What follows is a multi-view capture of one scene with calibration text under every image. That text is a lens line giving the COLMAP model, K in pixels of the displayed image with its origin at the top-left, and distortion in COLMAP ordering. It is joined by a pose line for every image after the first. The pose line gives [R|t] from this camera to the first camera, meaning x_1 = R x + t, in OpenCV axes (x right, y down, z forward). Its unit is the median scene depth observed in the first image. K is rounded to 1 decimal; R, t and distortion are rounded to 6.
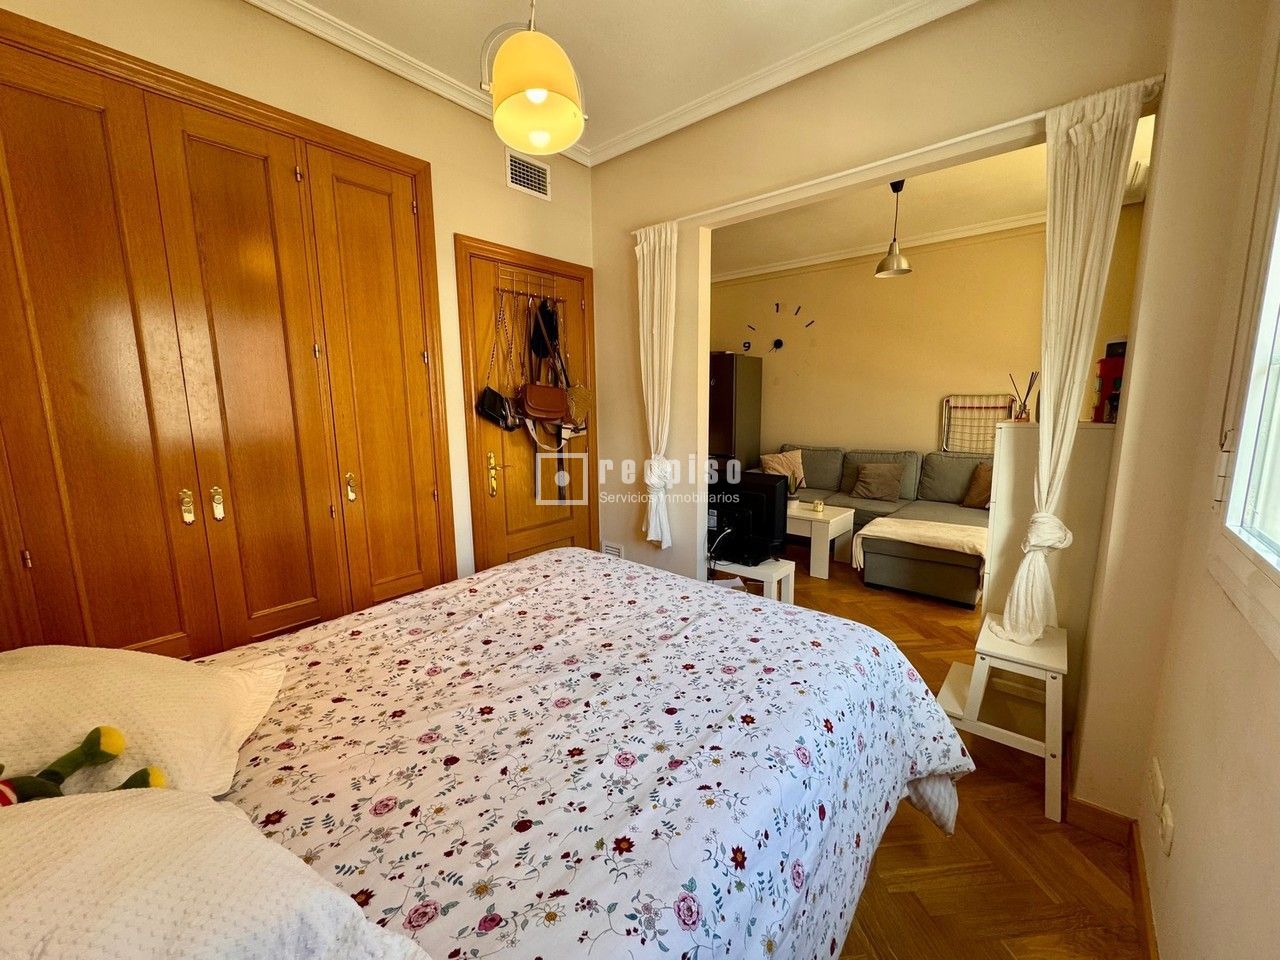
lens RADIAL K [[511.1, 0, 641.2], [0, 511.1, 478.4], [0, 0, 1]] dist [-0.000980, 0.000054]
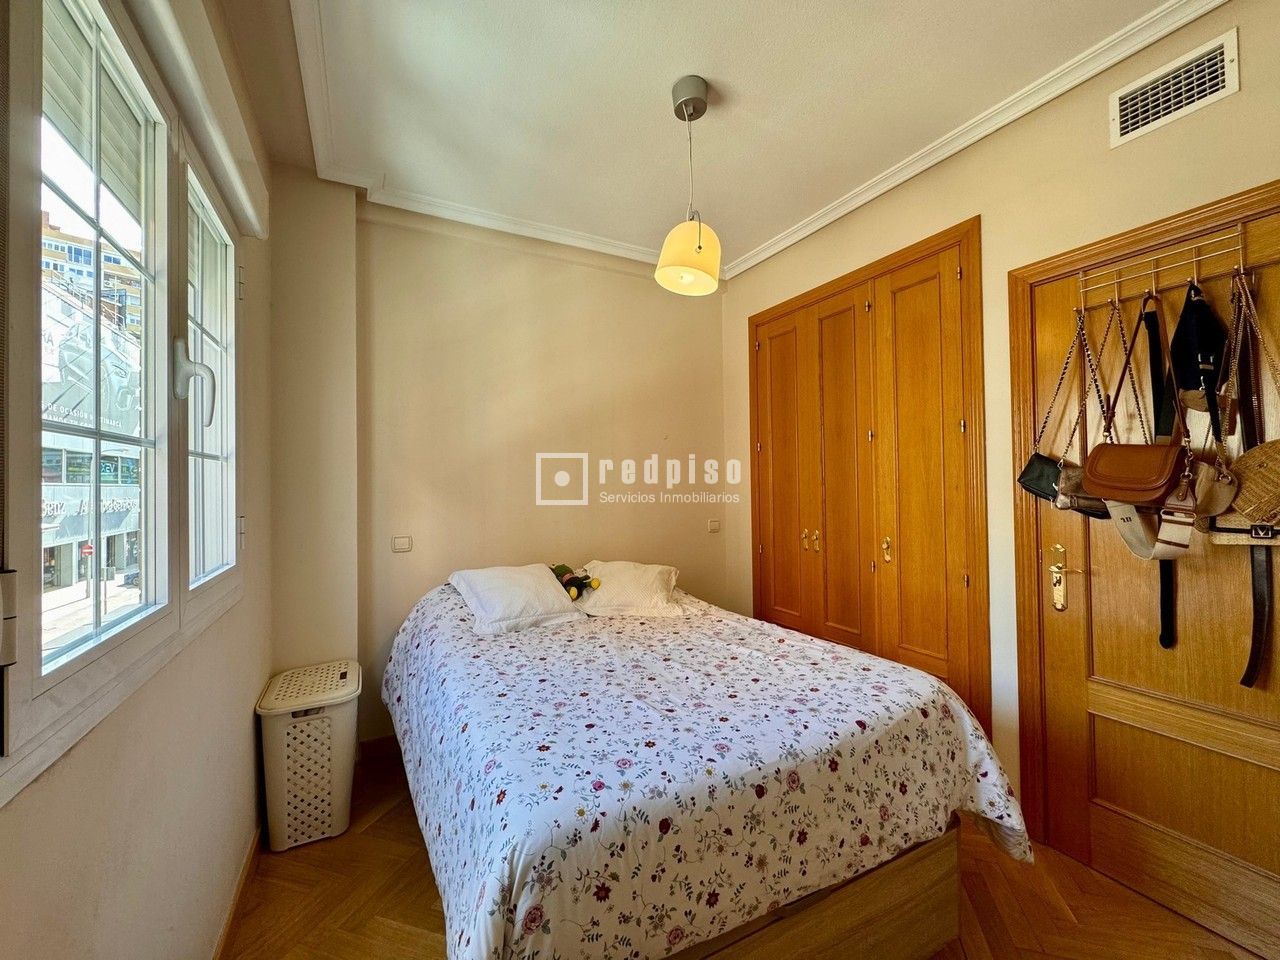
lens RADIAL K [[511.1, 0, 640.1], [0, 511.1, 478.0], [0, 0, 1]] dist [-0.000980, 0.000054]
pose [[-0.374417, 0.000631, -0.927260, 0.943445], [-0.127739, 0.990430, 0.052254, -0.177248], [0.918420, 0.138012, -0.370753, 1.216107]]
